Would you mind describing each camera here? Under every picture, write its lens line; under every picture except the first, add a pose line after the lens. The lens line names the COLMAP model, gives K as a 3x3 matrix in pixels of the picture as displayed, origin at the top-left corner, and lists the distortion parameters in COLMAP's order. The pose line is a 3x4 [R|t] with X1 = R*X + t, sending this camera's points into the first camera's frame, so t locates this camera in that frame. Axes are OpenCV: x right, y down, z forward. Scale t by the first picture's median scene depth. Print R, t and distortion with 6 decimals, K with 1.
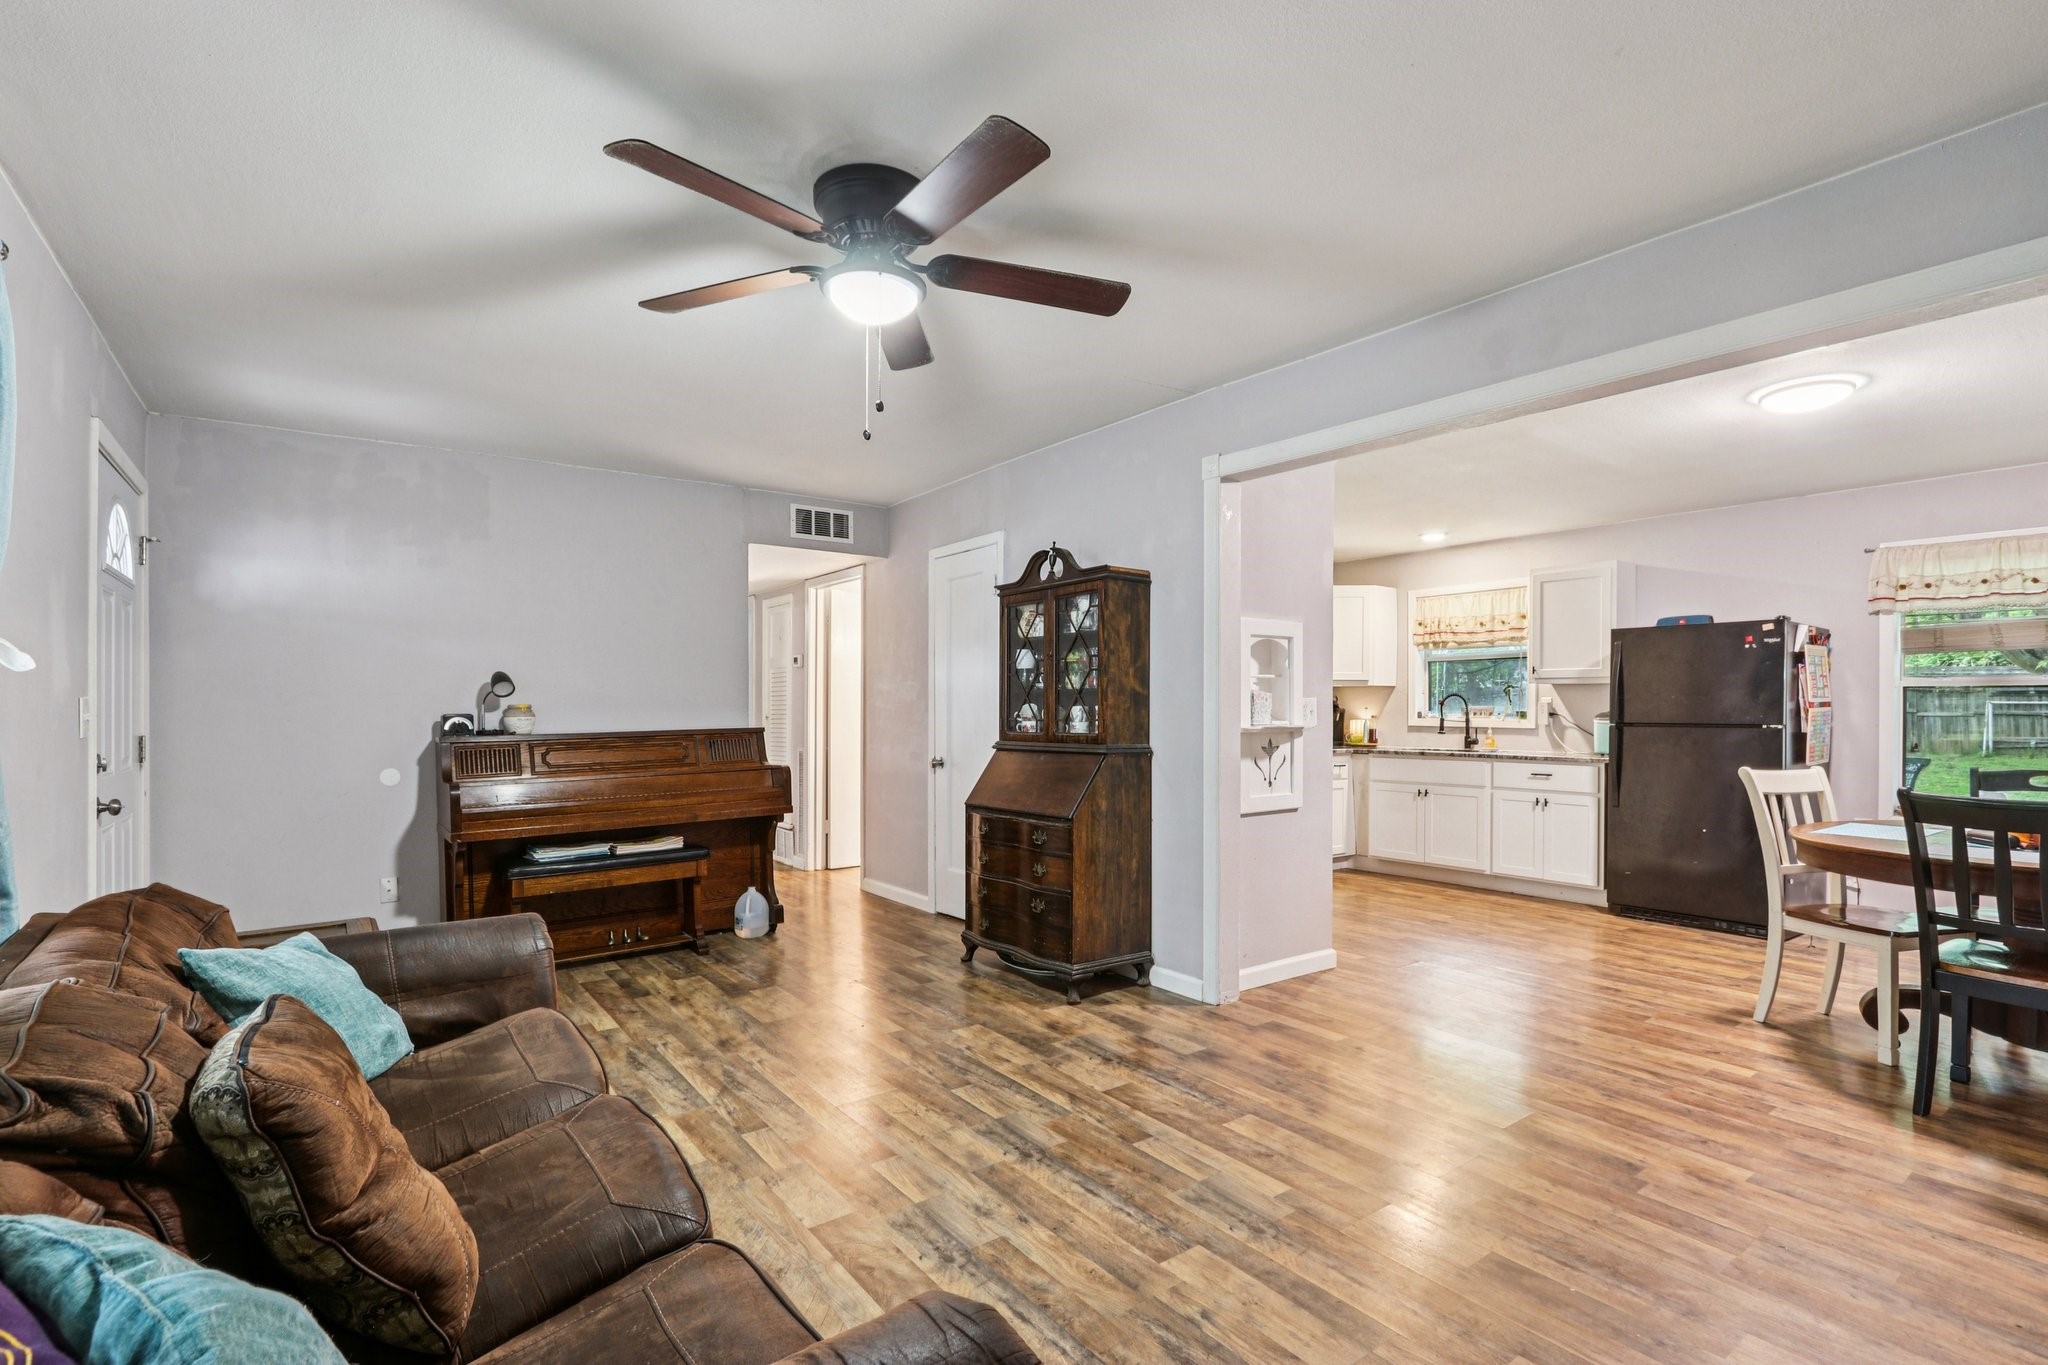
lens RADIAL K [[954.5, 0, 1024.5], [0, 954.5, 692.3], [0, 0, 1]] dist [-0.001229, -0.000241]
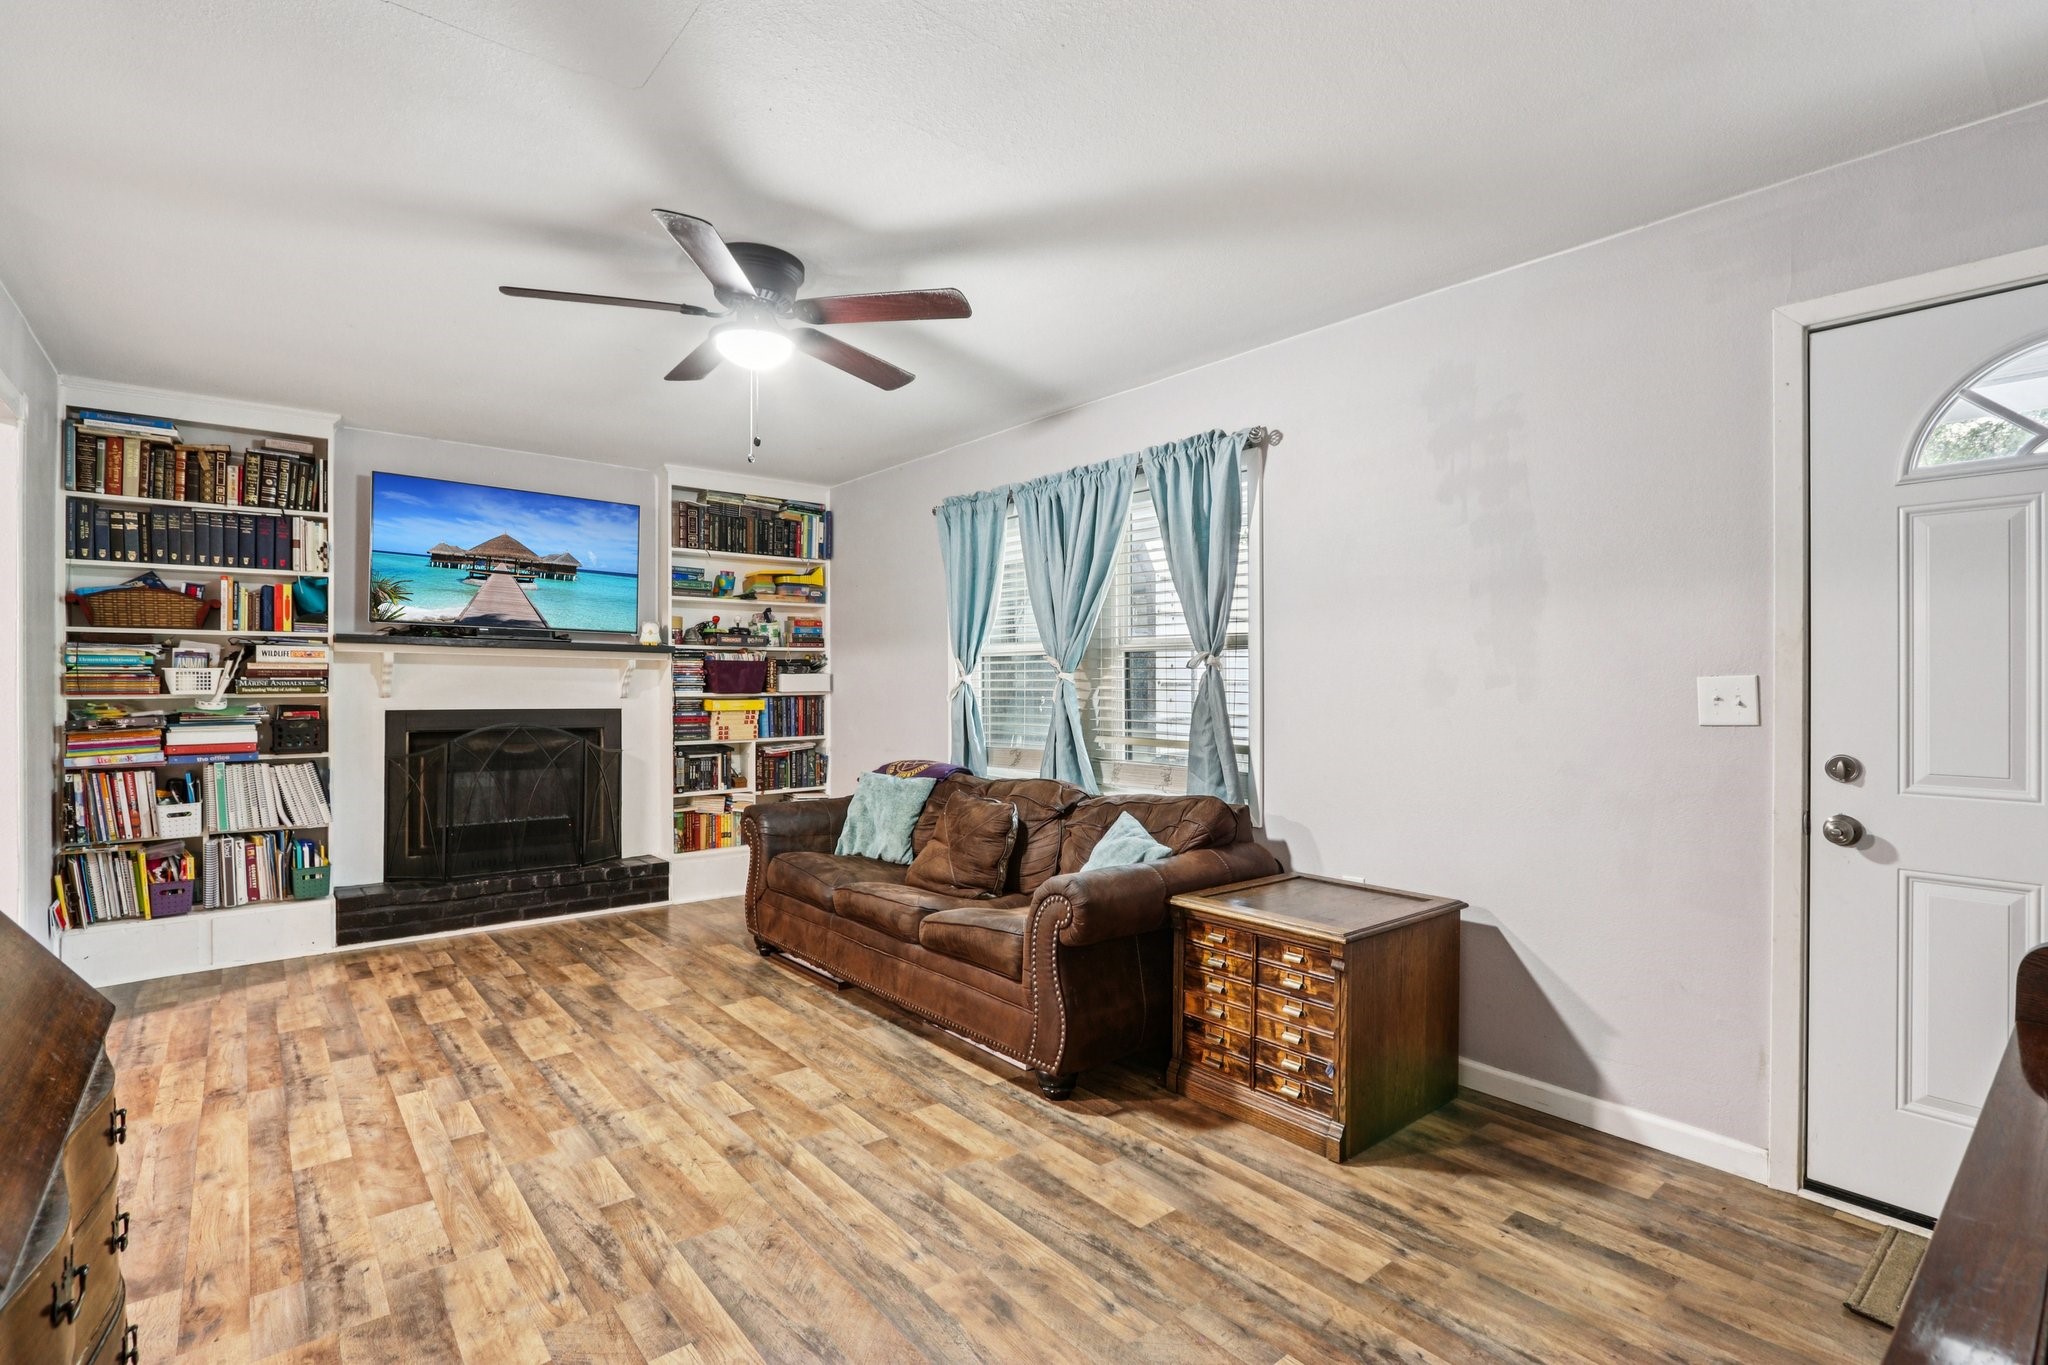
lens RADIAL K [[954.5, 0, 1024.5], [0, 954.5, 692.3], [0, 0, 1]] dist [-0.001229, -0.000241]
pose [[-0.998374, 0.001617, -0.056987, -0.348074], [0.002015, 0.999974, -0.006922, 0.023839], [0.056974, -0.007025, -0.998351, 1.804468]]
